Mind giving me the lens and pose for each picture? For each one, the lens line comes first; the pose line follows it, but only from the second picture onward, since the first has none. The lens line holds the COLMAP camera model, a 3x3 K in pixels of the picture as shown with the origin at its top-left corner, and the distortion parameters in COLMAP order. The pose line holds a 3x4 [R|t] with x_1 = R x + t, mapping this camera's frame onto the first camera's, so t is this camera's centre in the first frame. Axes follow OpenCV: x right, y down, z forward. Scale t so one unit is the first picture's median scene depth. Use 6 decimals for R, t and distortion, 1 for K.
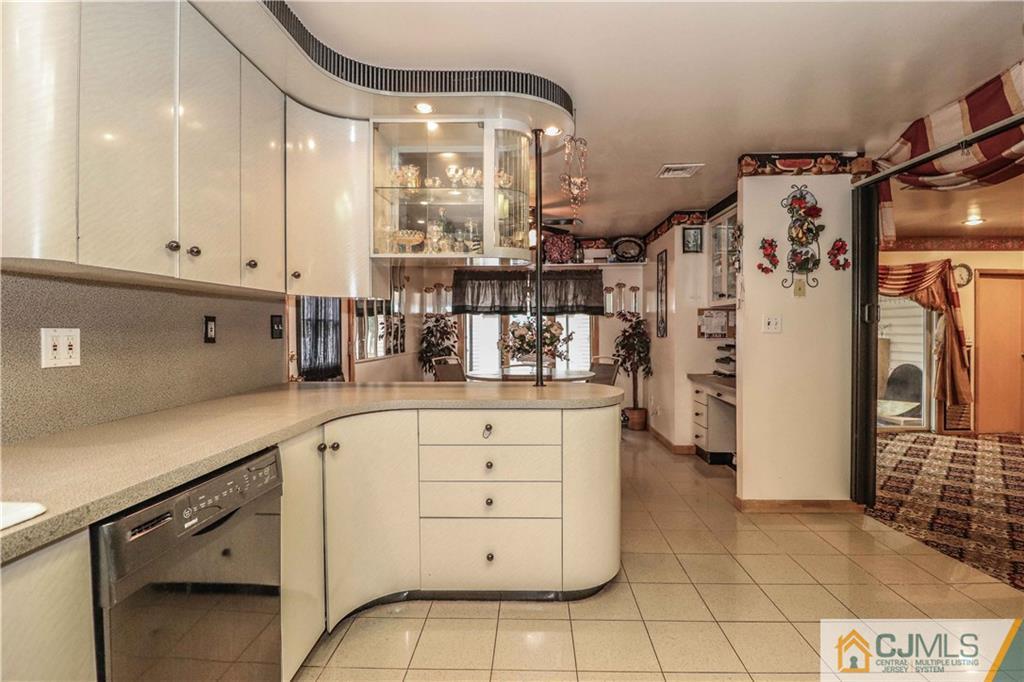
lens RADIAL K [[489.1, 0, 517.3], [0, 489.1, 332.4], [0, 0, 1]] dist [-0.004303, -0.009532]
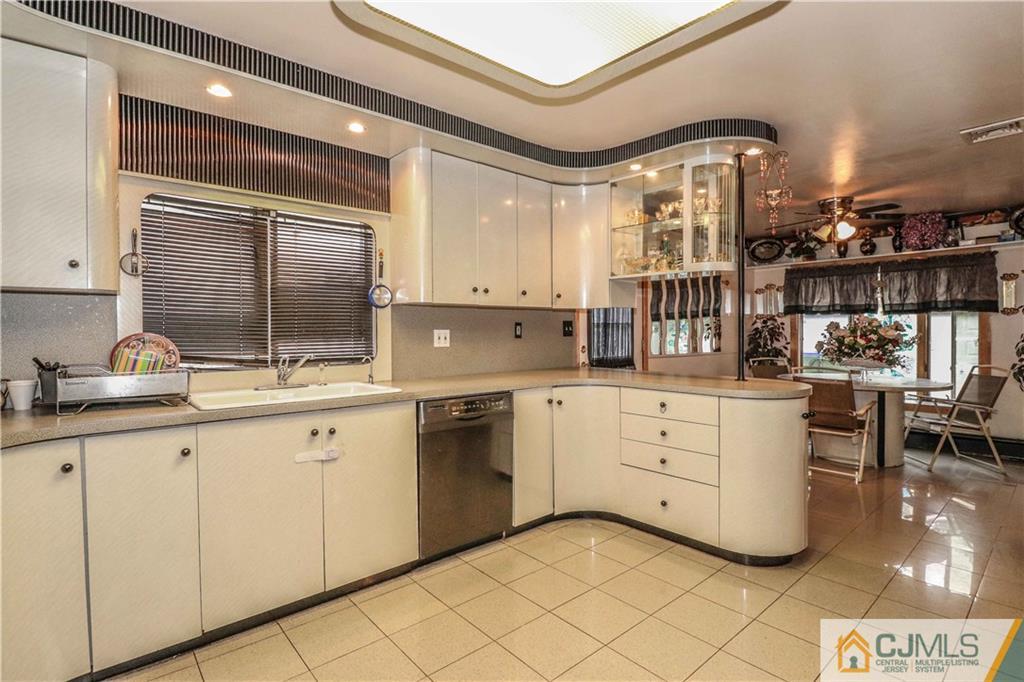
lens RADIAL K [[489.1, 0, 498.2], [0, 489.1, 338.7], [0, 0, 1]] dist [-0.004303, -0.009532]
pose [[0.662298, 0.012836, -0.749130, 0.409456], [-0.004647, 0.999904, 0.013026, 0.001034], [0.749226, -0.005146, 0.662295, -0.132013]]
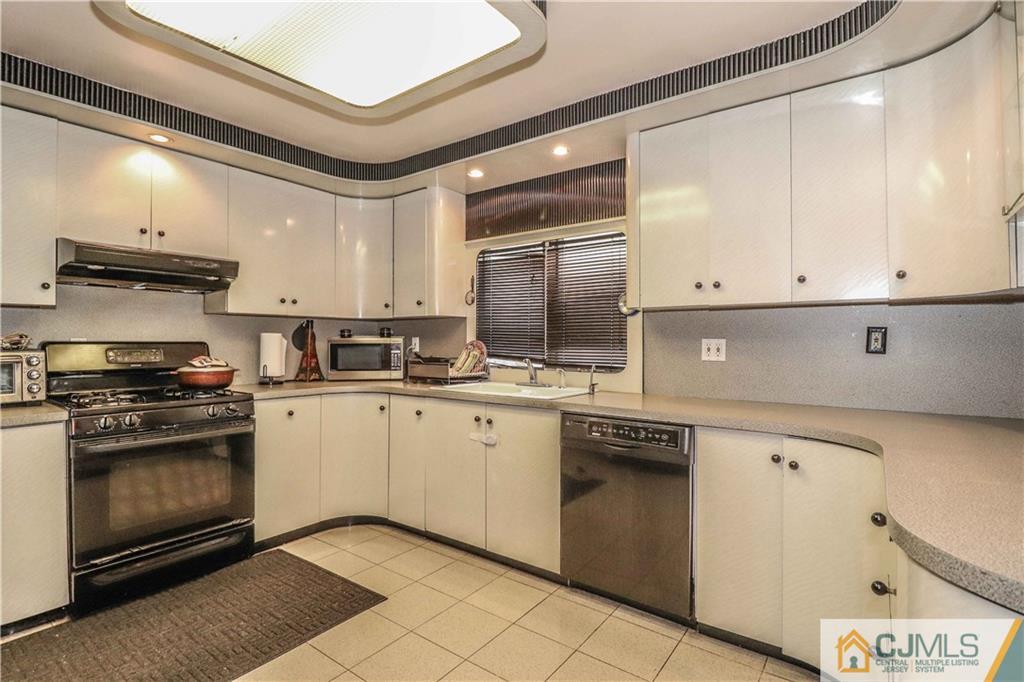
lens RADIAL K [[489.1, 0, 505.8], [0, 489.1, 340.1], [0, 0, 1]] dist [-0.004303, -0.009532]
pose [[-0.580977, 0.003460, -0.813913, 0.410821], [-0.006519, 0.999939, 0.008904, -0.006334], [0.813894, 0.010479, -0.580919, 0.633736]]
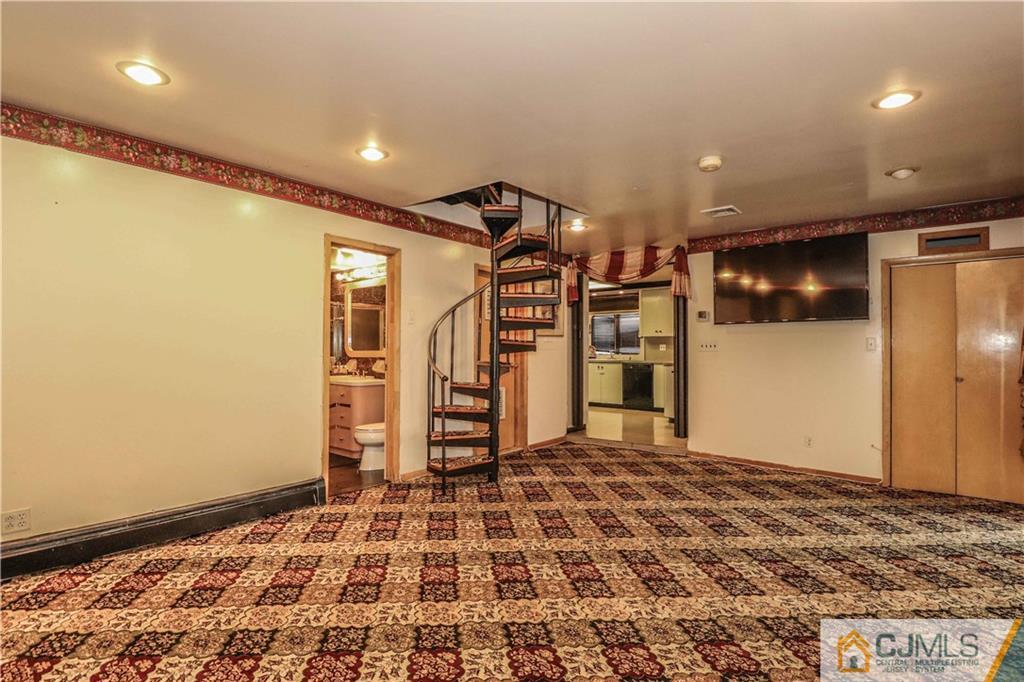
lens RADIAL K [[489.1, 0, 518.7], [0, 489.1, 342.7], [0, 0, 1]] dist [-0.004303, -0.009532]
pose [[-0.614394, -0.007399, -0.788965, 2.437062], [-0.004236, 0.999973, -0.006079, 0.007026], [0.788988, -0.000393, -0.614408, 1.574046]]
